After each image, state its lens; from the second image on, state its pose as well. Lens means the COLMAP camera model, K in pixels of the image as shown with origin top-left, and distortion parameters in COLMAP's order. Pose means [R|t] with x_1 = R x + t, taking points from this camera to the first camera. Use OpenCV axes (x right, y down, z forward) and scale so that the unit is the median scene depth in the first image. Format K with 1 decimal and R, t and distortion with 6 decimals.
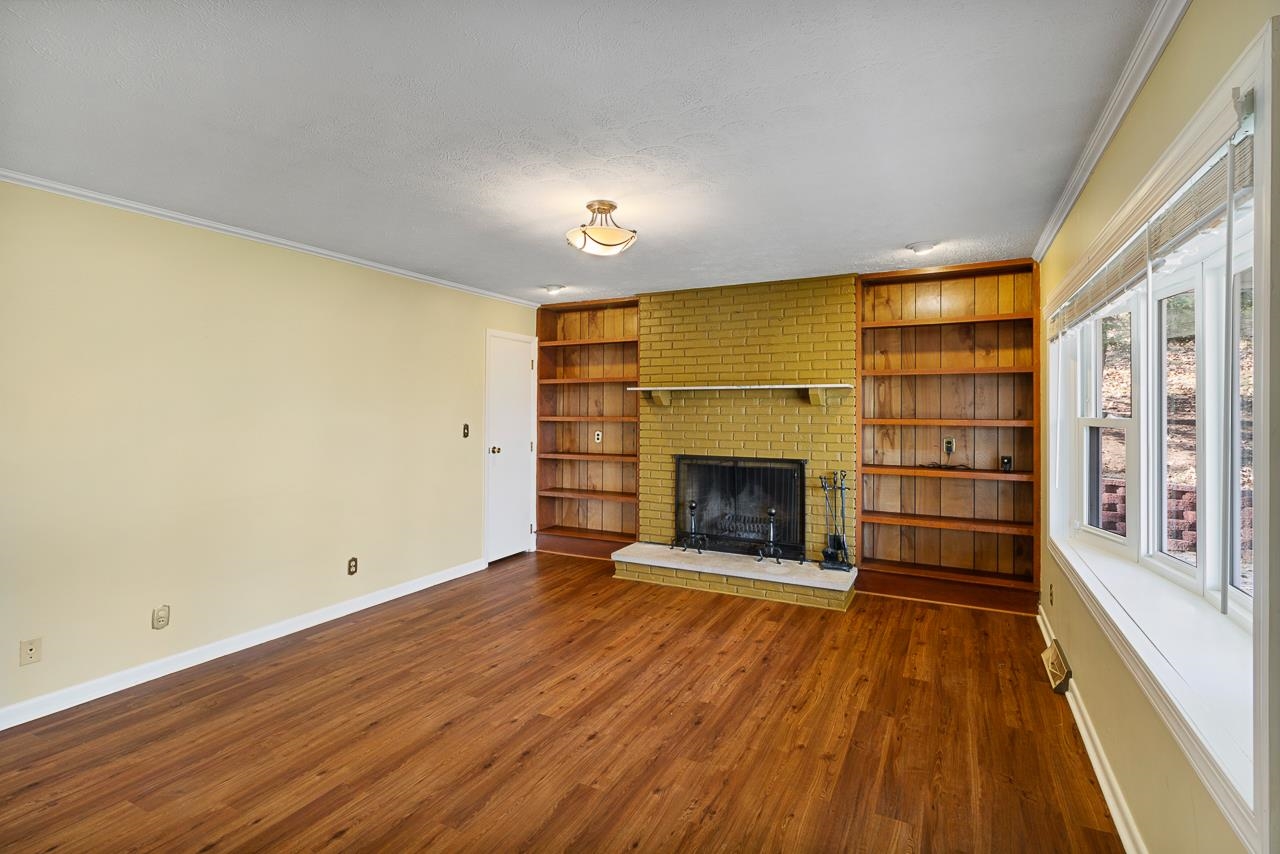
lens RADIAL K [[597.4, 0, 640.1], [0, 597.4, 416.8], [0, 0, 1]] dist [0.001028, 0.001072]
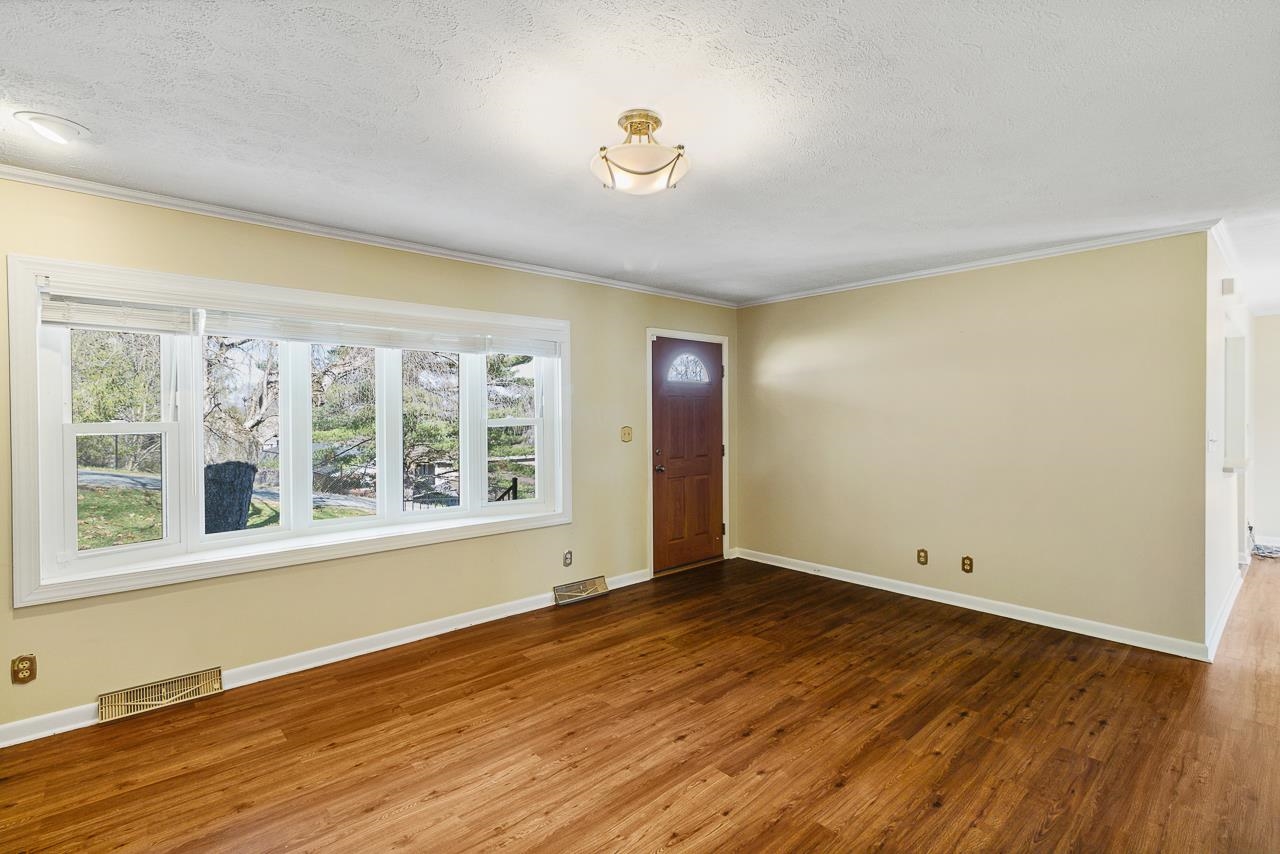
lens RADIAL K [[597.4, 0, 640.3], [0, 597.4, 419.4], [0, 0, 1]] dist [0.001028, 0.001072]
pose [[-0.938260, -0.002067, 0.345923, -0.340463], [0.006813, 0.999678, 0.024453, -0.023686], [-0.345862, 0.025300, -0.937944, 1.831867]]
